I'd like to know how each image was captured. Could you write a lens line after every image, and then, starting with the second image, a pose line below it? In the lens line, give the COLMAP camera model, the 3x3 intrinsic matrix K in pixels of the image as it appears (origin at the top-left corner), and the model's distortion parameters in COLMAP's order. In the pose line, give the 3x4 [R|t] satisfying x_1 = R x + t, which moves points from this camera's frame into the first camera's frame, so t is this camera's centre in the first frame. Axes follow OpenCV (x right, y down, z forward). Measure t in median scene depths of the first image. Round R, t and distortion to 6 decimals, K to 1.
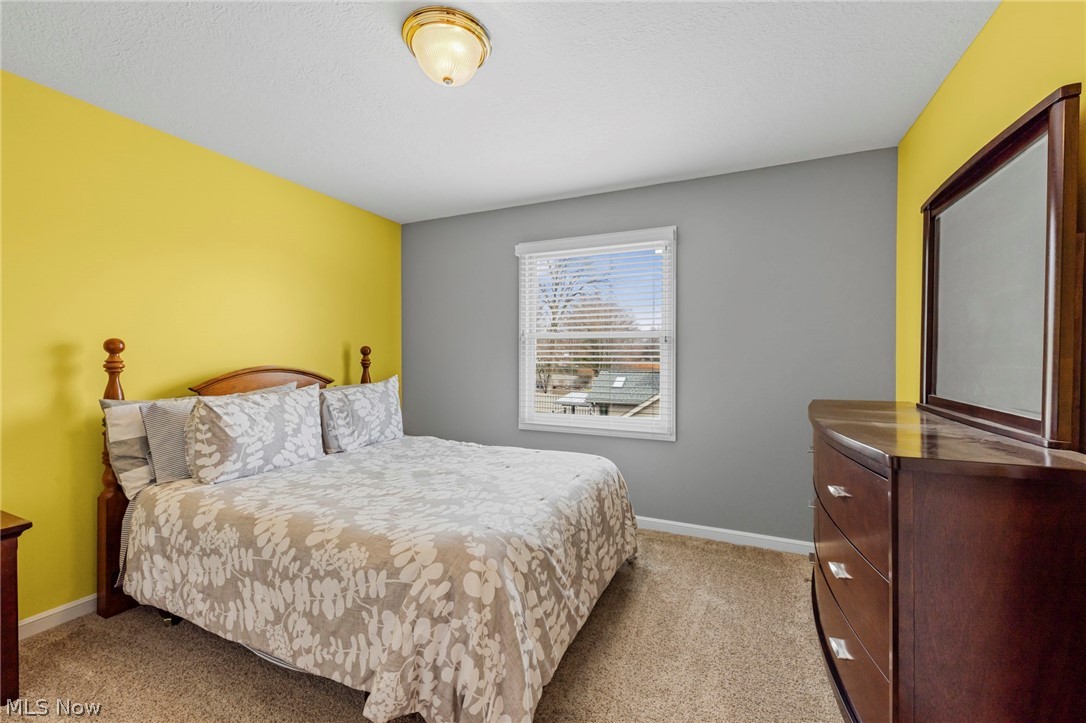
lens RADIAL K [[454.3, 0, 544.2], [0, 454.3, 360.4], [0, 0, 1]] dist [0.009583, -0.002224]
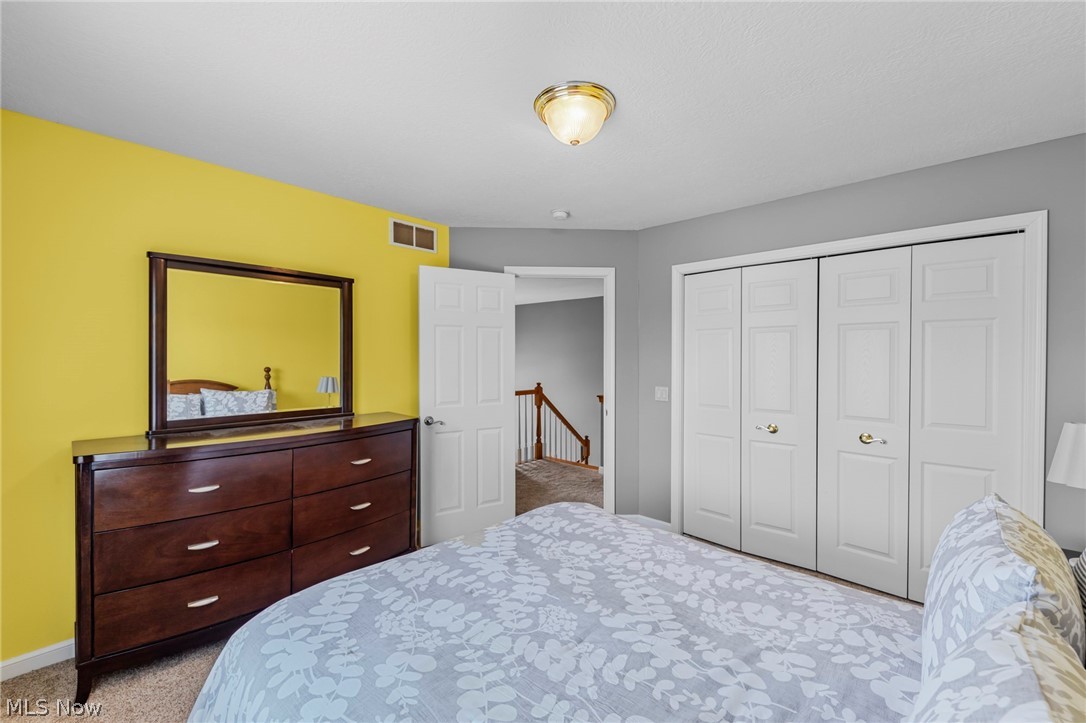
lens RADIAL K [[454.3, 0, 541.6], [0, 454.3, 359.9], [0, 0, 1]] dist [0.009583, -0.002224]
pose [[-0.951919, -0.008566, 0.306229, -0.419538], [-0.004218, 0.999881, 0.014857, -0.097593], [-0.306320, 0.012850, -0.951842, 1.839923]]
